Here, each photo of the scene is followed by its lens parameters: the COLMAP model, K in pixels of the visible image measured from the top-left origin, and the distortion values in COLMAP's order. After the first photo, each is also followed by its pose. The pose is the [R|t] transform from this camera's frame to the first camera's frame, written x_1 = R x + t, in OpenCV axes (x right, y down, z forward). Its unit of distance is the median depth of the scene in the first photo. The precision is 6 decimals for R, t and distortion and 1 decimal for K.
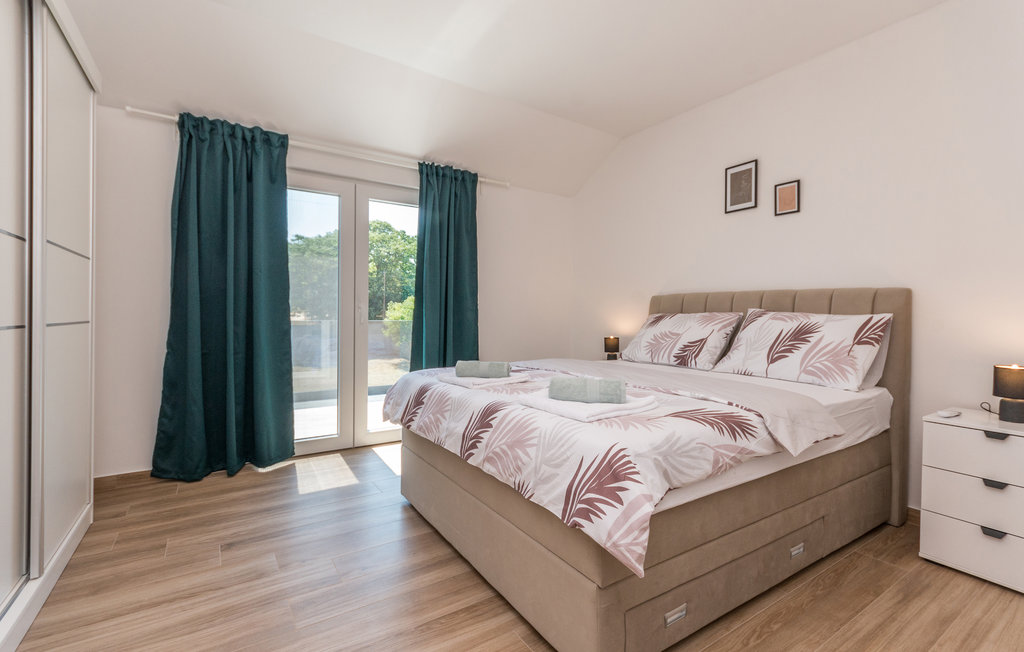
lens RADIAL K [[458.0, 0, 515.3], [0, 458.0, 319.2], [0, 0, 1]] dist [0.002613, -0.000064]
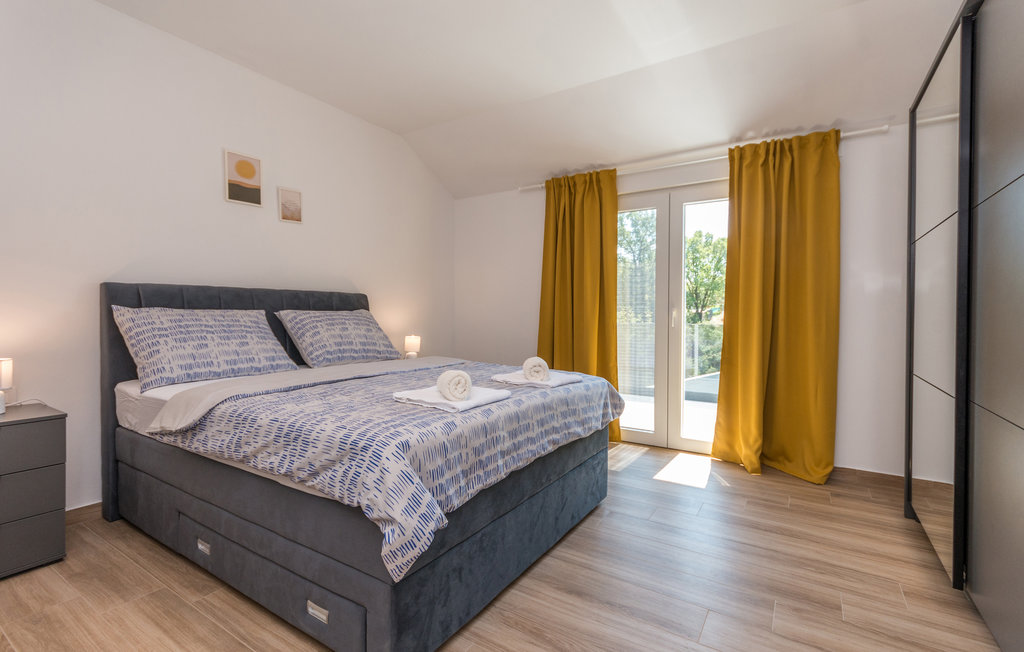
lens RADIAL K [[458.0, 0, 515.3], [0, 458.0, 319.2], [0, 0, 1]] dist [0.002613, -0.000064]
pose [[0.406426, -0.004303, -0.913674, 0.457003], [-0.019141, 0.999729, -0.013222, 0.011838], [0.913483, 0.022862, 0.406233, 0.266560]]
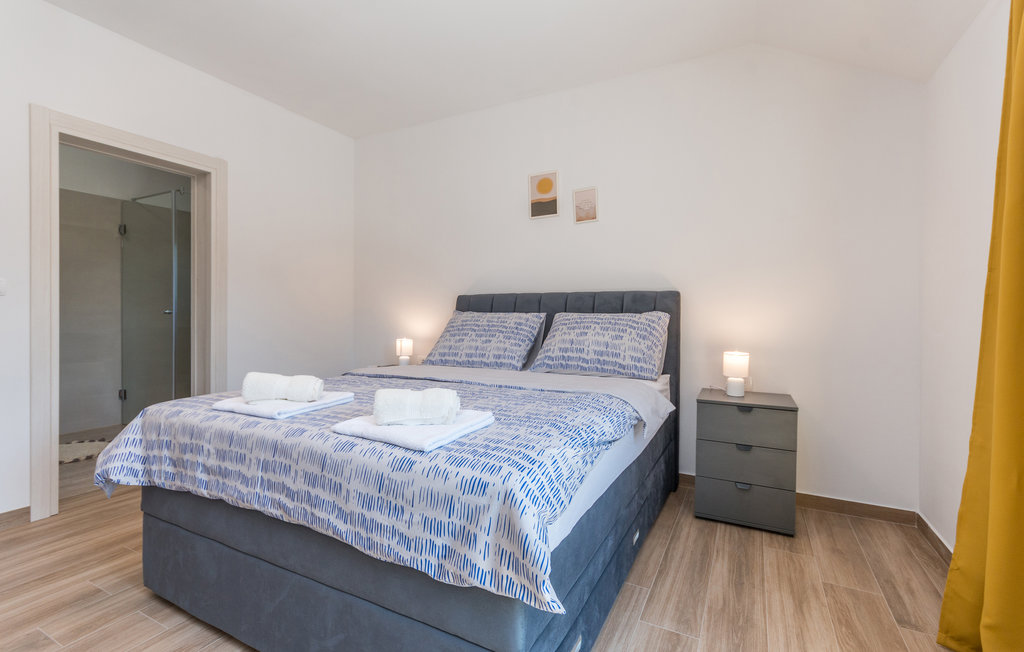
lens RADIAL K [[458.0, 0, 515.3], [0, 458.0, 319.2], [0, 0, 1]] dist [0.002613, -0.000064]
pose [[-0.871346, -0.020354, -0.490246, 0.303129], [-0.034031, 0.999240, 0.019000, 0.004670], [0.489487, 0.033239, -0.871377, 0.488020]]
